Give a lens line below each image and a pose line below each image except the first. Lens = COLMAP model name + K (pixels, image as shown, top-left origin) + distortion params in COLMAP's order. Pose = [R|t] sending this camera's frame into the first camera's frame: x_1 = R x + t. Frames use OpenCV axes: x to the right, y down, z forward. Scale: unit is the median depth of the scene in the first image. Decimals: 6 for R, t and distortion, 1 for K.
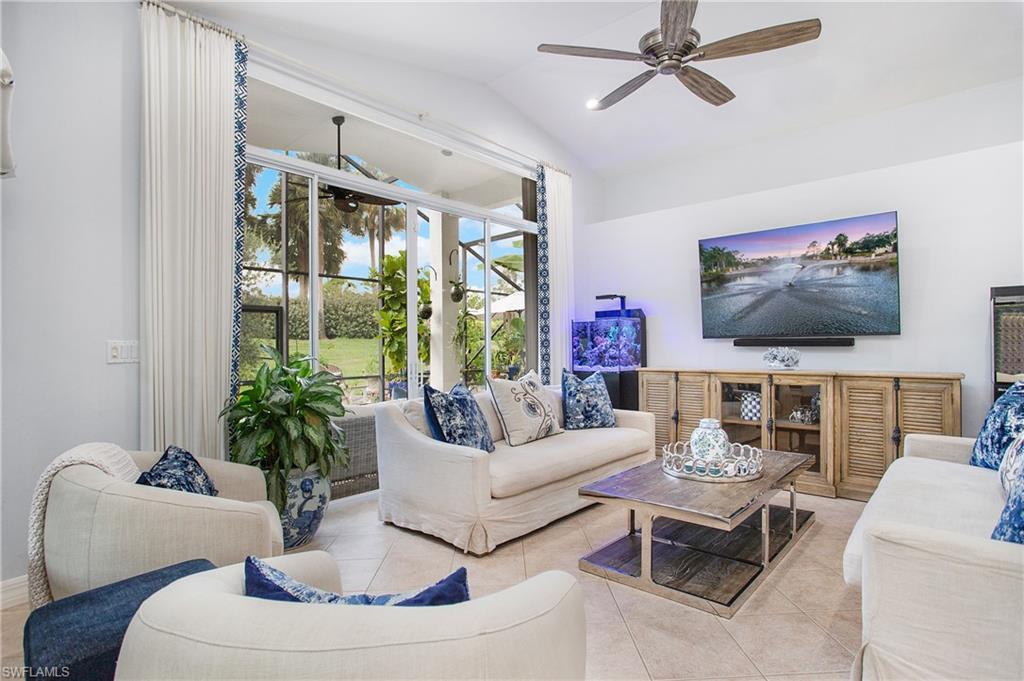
lens RADIAL K [[470.6, 0, 520.7], [0, 470.6, 356.1], [0, 0, 1]] dist [-0.081927, 0.033258]
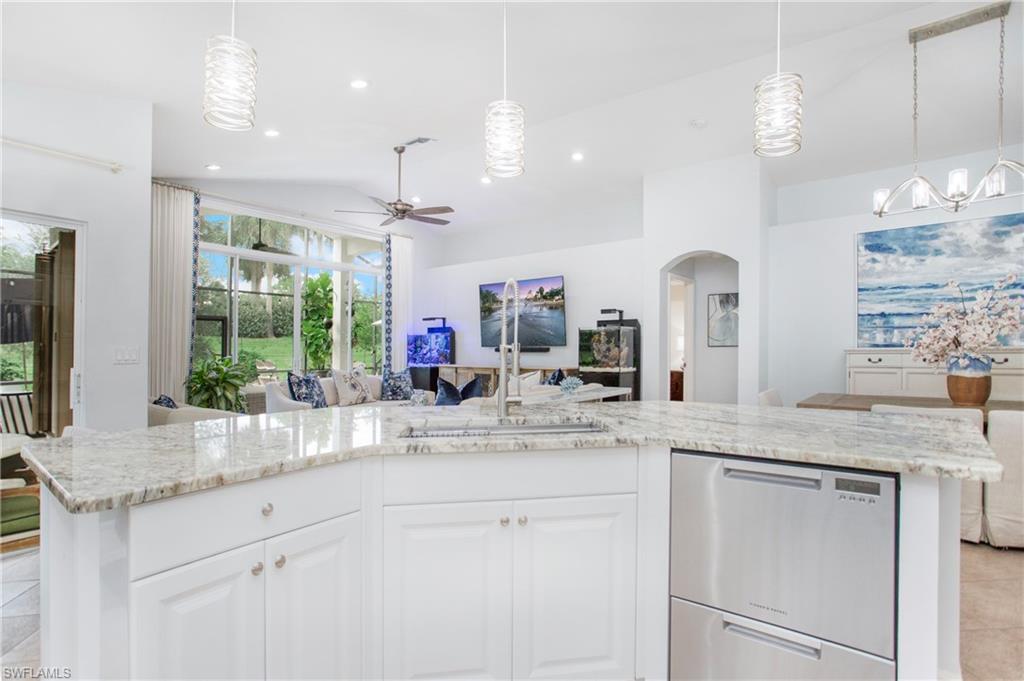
lens RADIAL K [[541.2, 0, 509.6], [0, 541.2, 336.3], [0, 0, 1]] dist [-0.060599, 0.026322]
pose [[0.999902, 0.008485, -0.011144, 0.603235], [-0.008855, 0.999396, -0.033600, -0.015670], [0.010852, 0.033695, 0.999373, -0.998502]]
